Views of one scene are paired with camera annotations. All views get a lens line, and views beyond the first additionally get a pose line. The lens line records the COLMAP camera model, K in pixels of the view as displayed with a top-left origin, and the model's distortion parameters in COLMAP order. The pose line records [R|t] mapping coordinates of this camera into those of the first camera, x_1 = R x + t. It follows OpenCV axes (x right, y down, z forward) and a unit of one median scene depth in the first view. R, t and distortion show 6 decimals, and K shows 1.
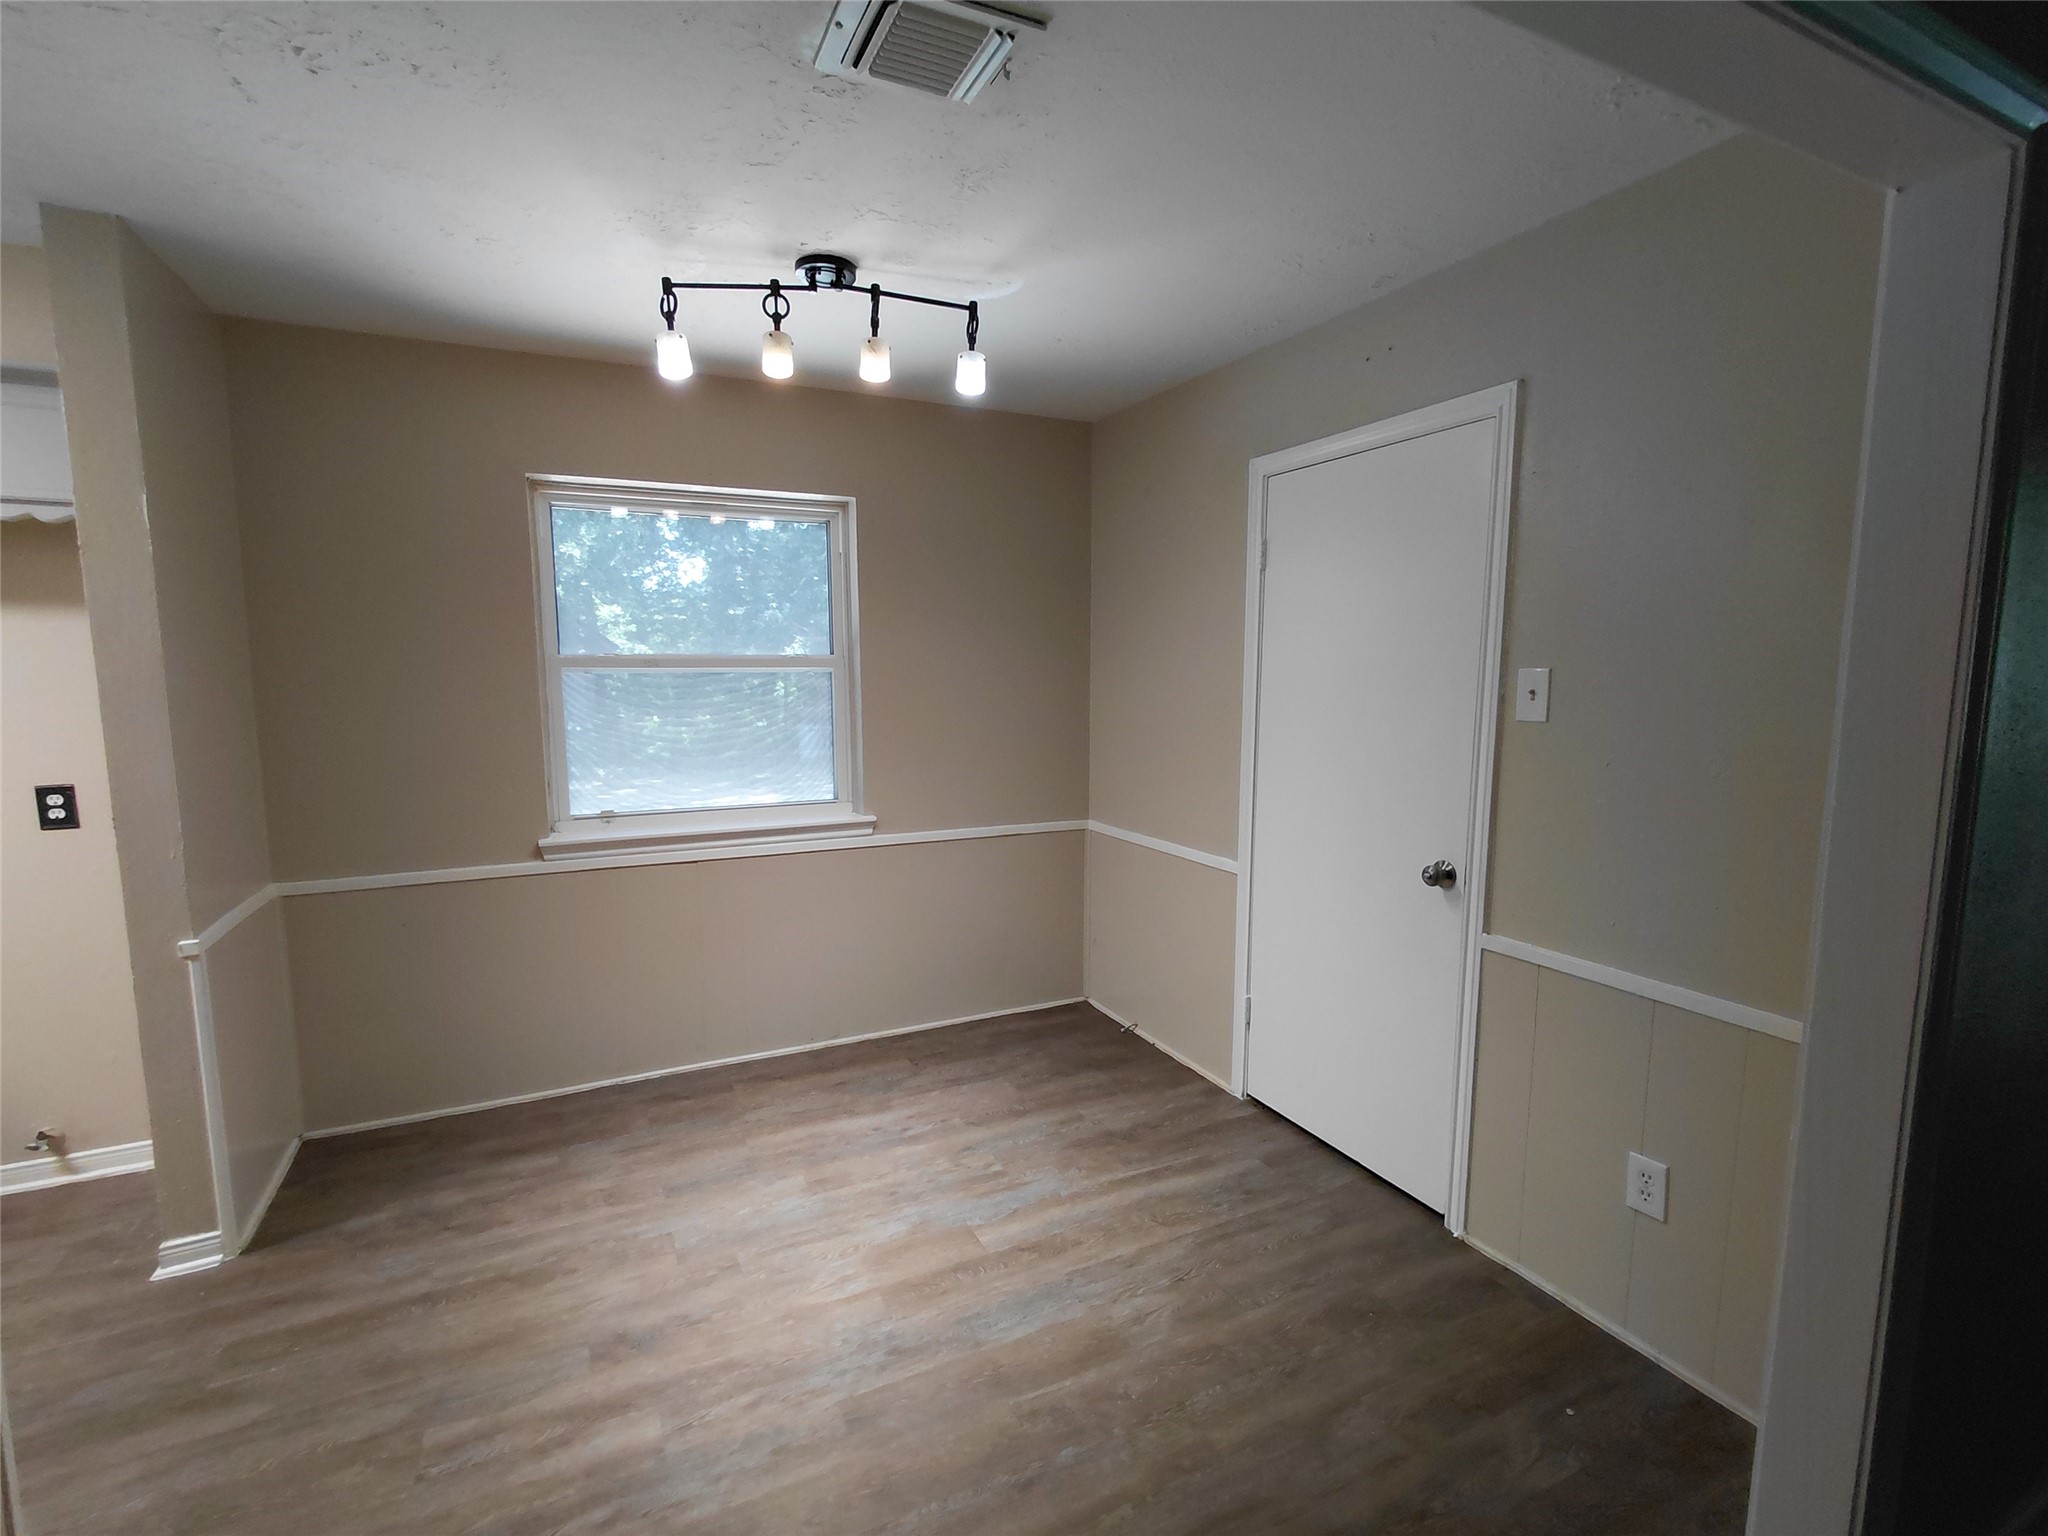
lens RADIAL K [[950.4, 0, 1013.6], [0, 950.4, 784.2], [0, 0, 1]] dist [0.004629, -0.000226]
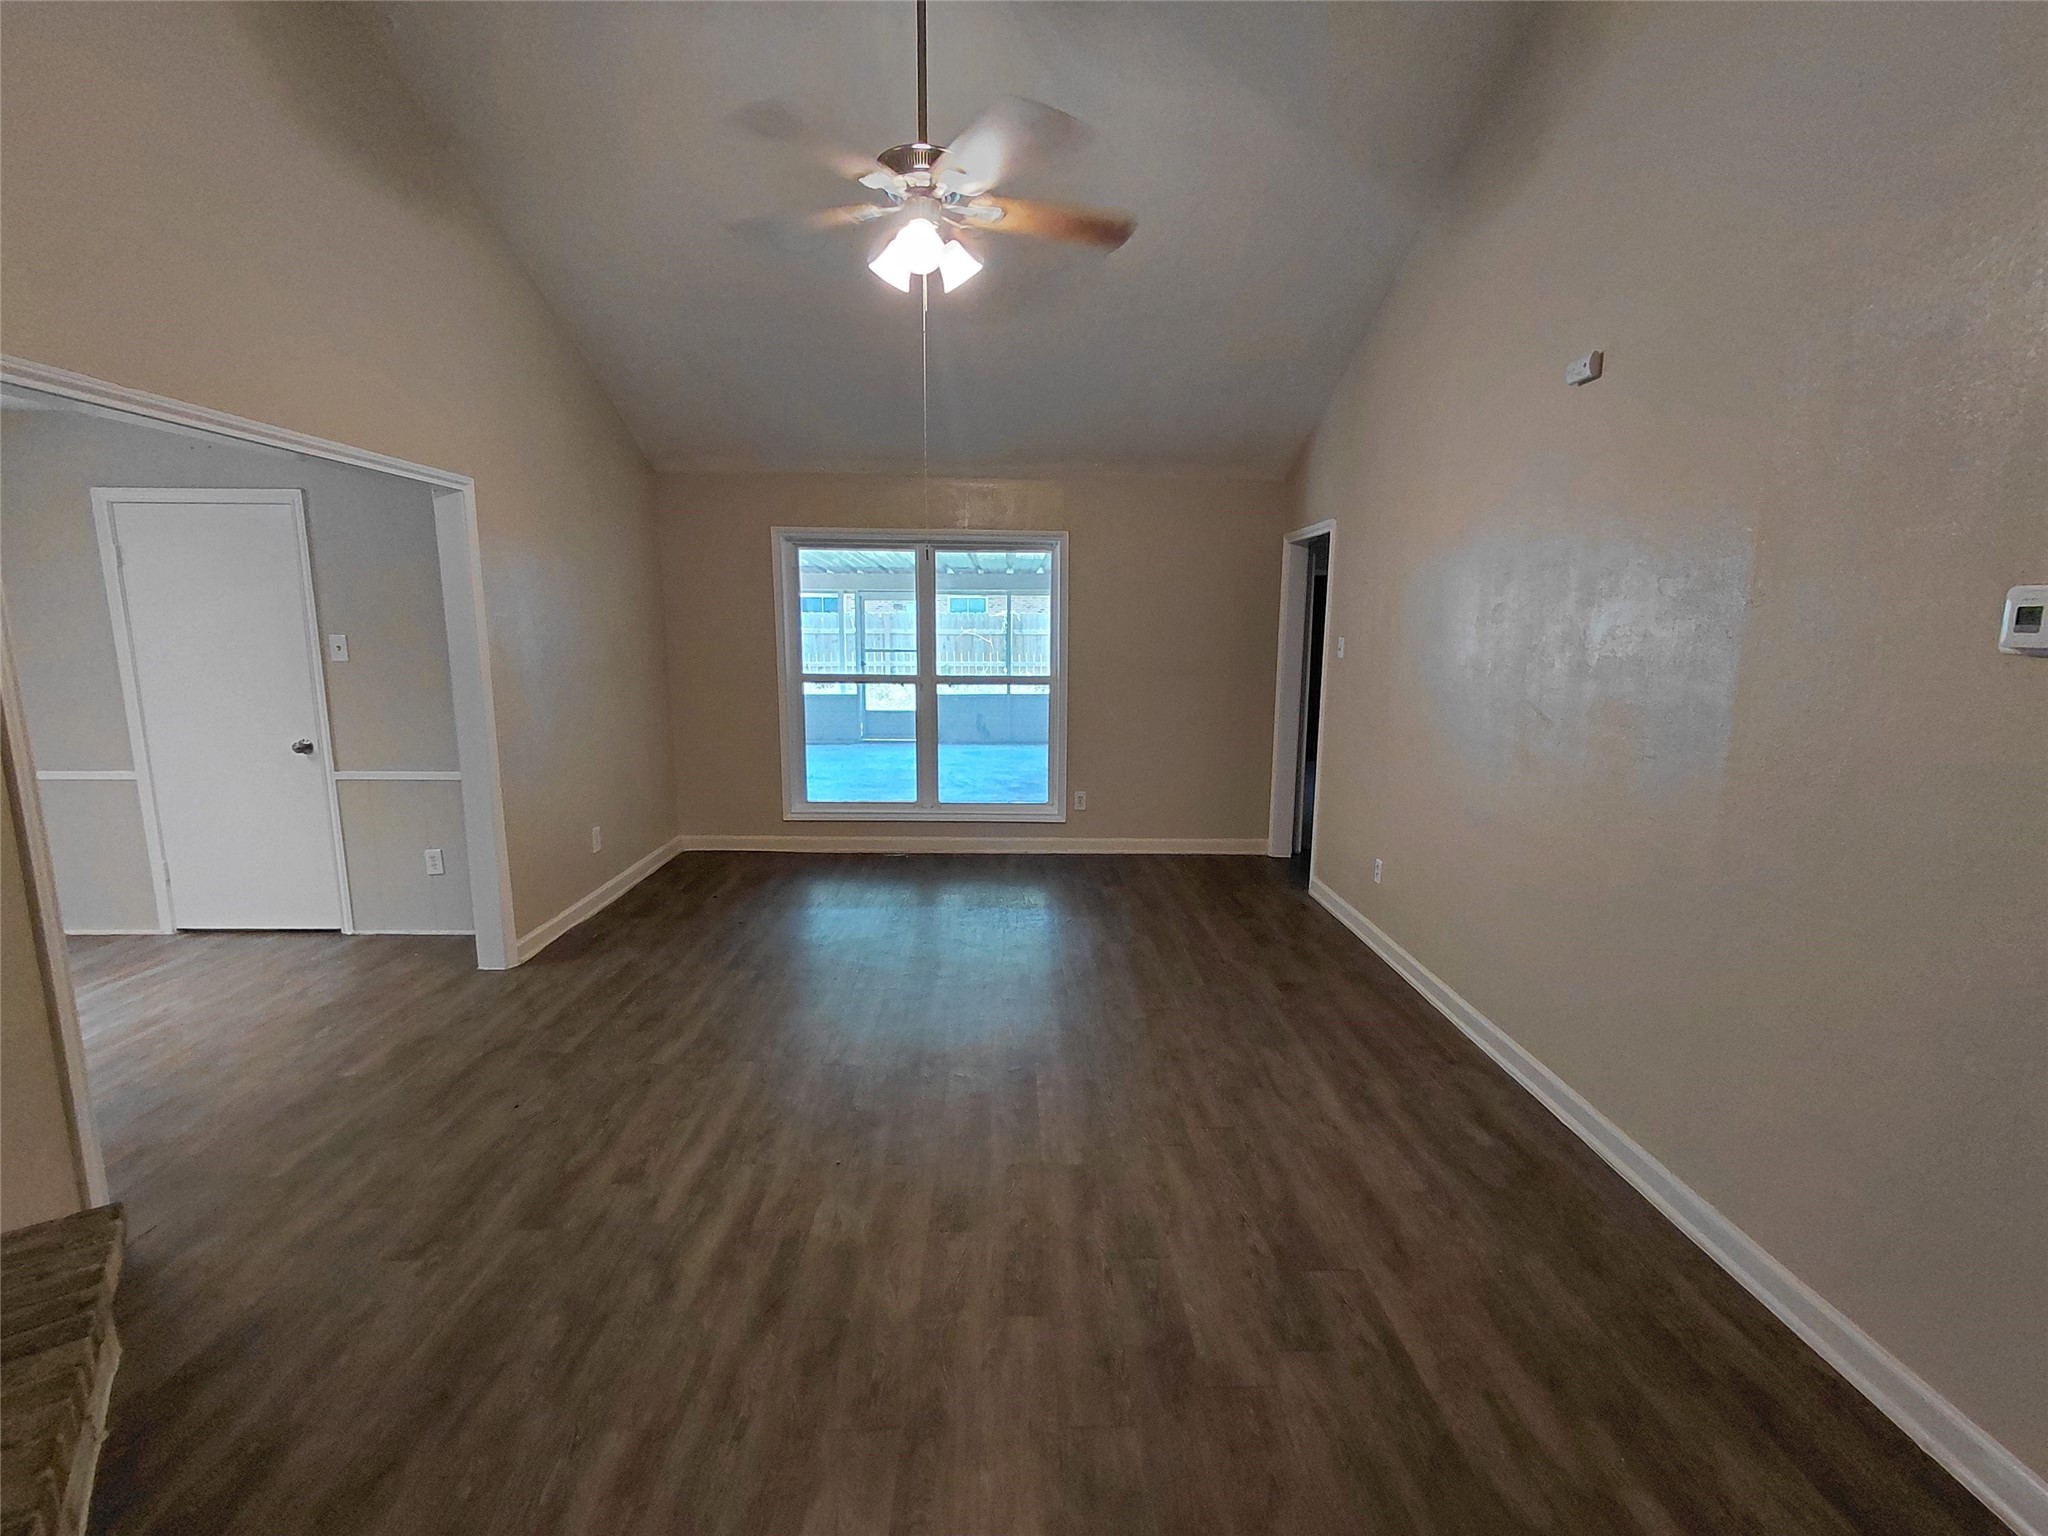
lens RADIAL K [[950.4, 0, 1022.2], [0, 950.4, 776.6], [0, 0, 1]] dist [0.004629, -0.000226]
pose [[0.425514, -0.148442, 0.892694, -0.634226], [0.111341, 0.987548, 0.111143, 0.103993], [-0.898076, 0.052101, 0.436743, -1.086412]]
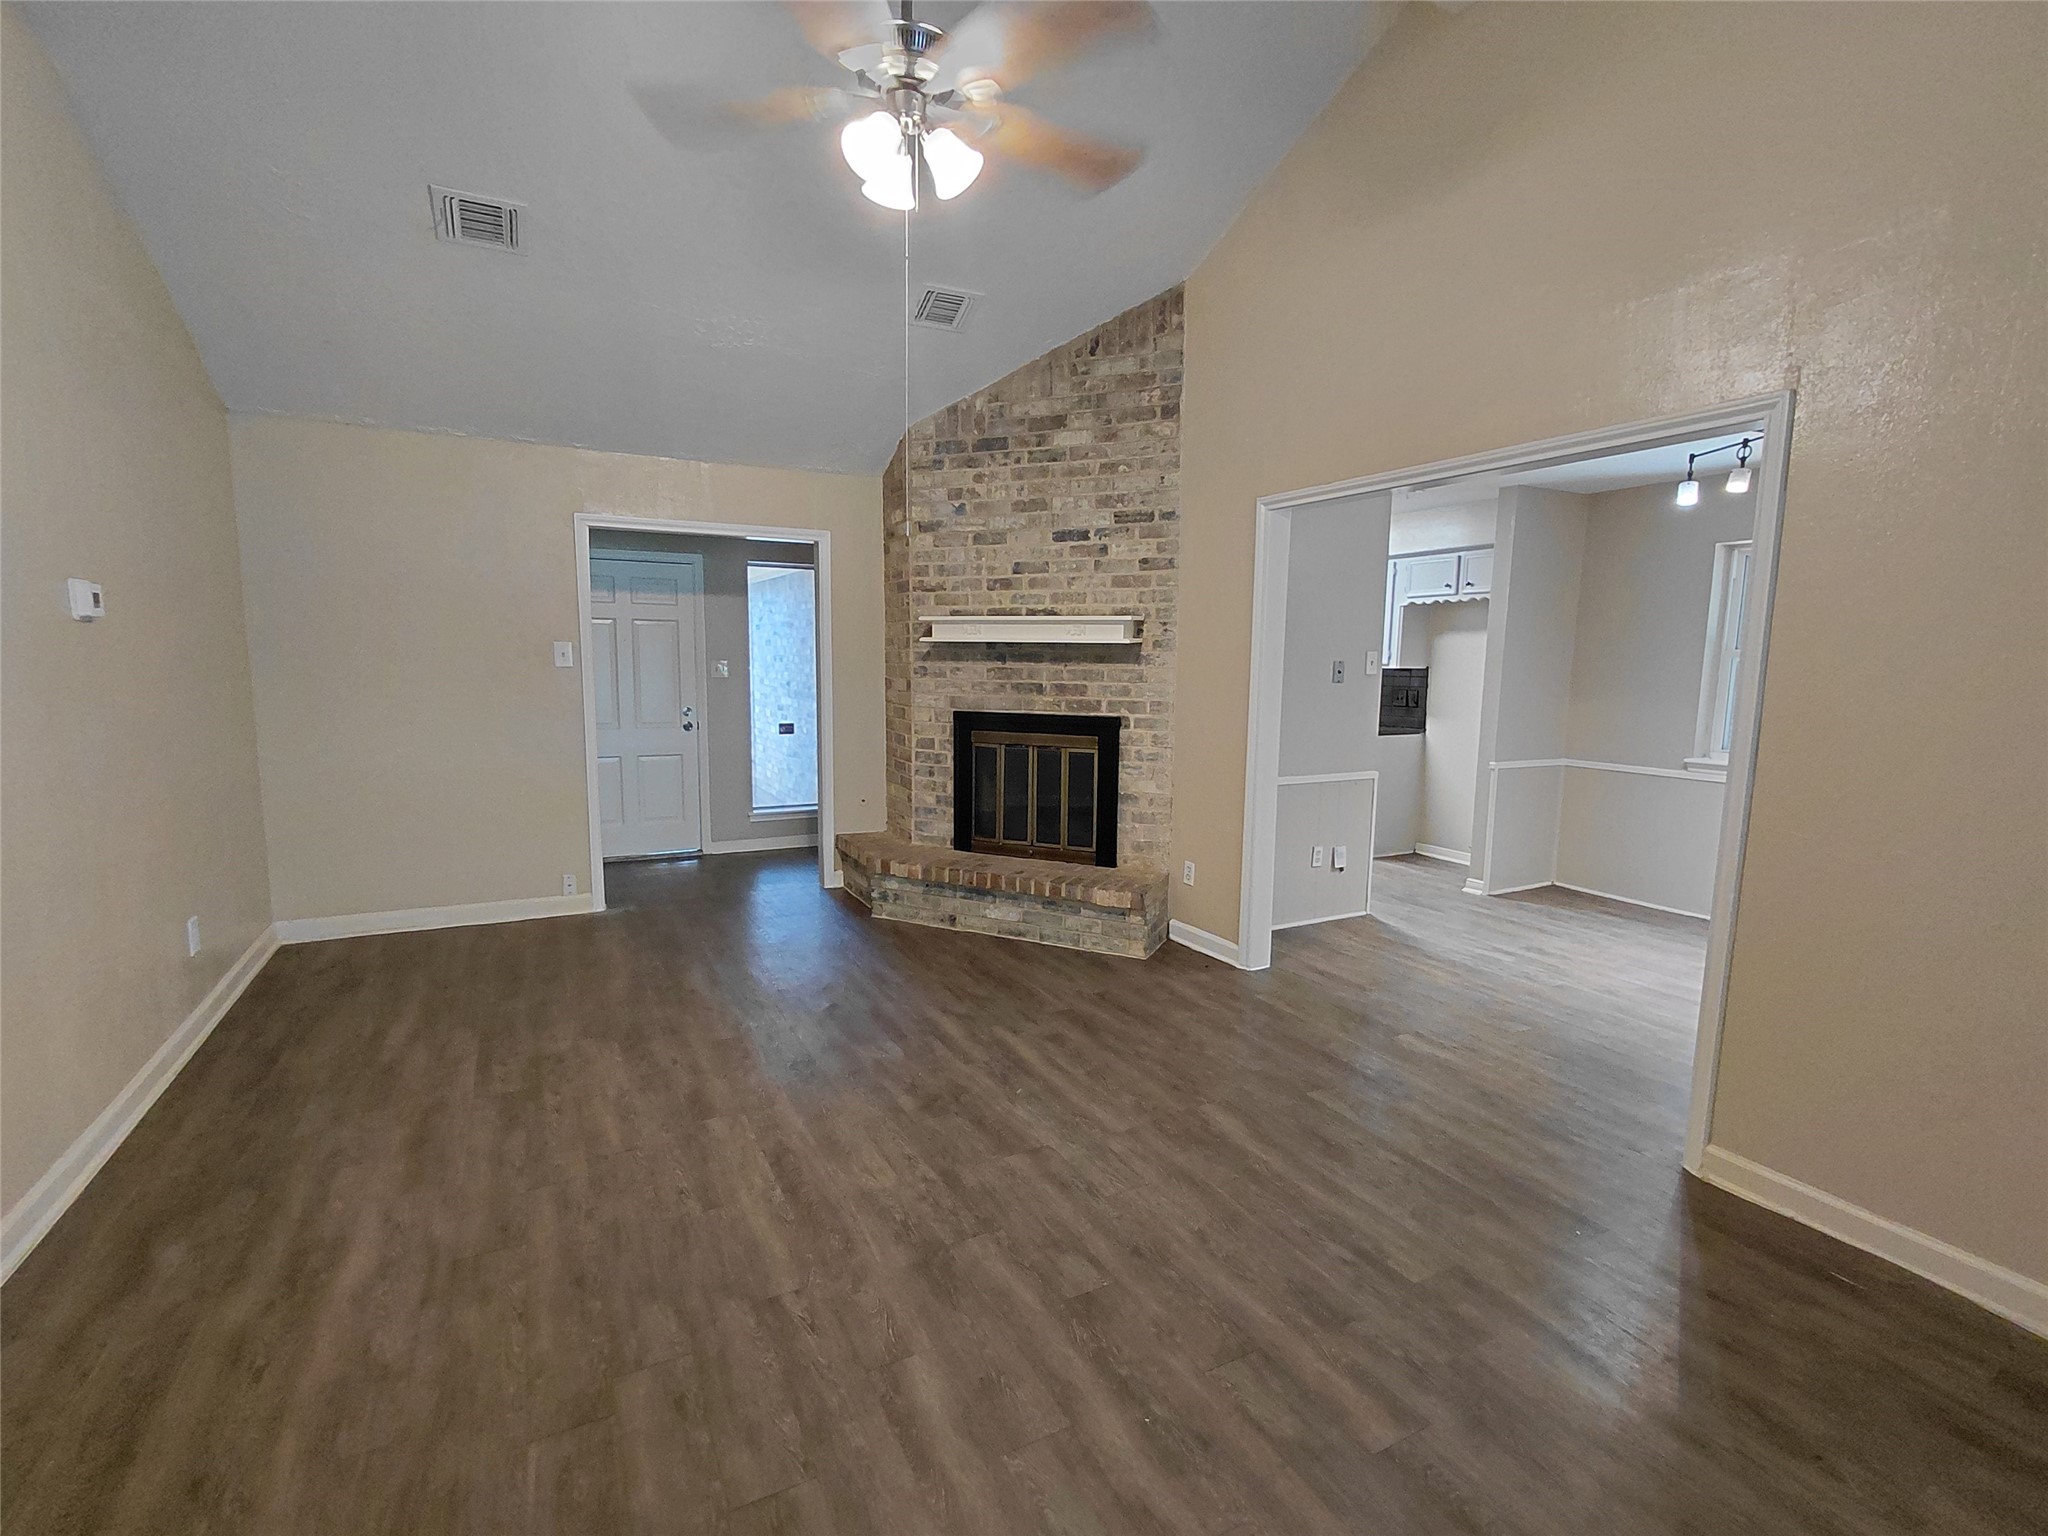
lens RADIAL K [[950.4, 0, 1026.3], [0, 950.4, 780.3], [0, 0, 1]] dist [0.004629, -0.000226]
pose [[0.026750, 0.128748, -0.991317, 1.537850], [-0.136344, 0.982874, 0.123972, 0.061264], [0.990300, 0.131844, 0.043845, -0.321642]]
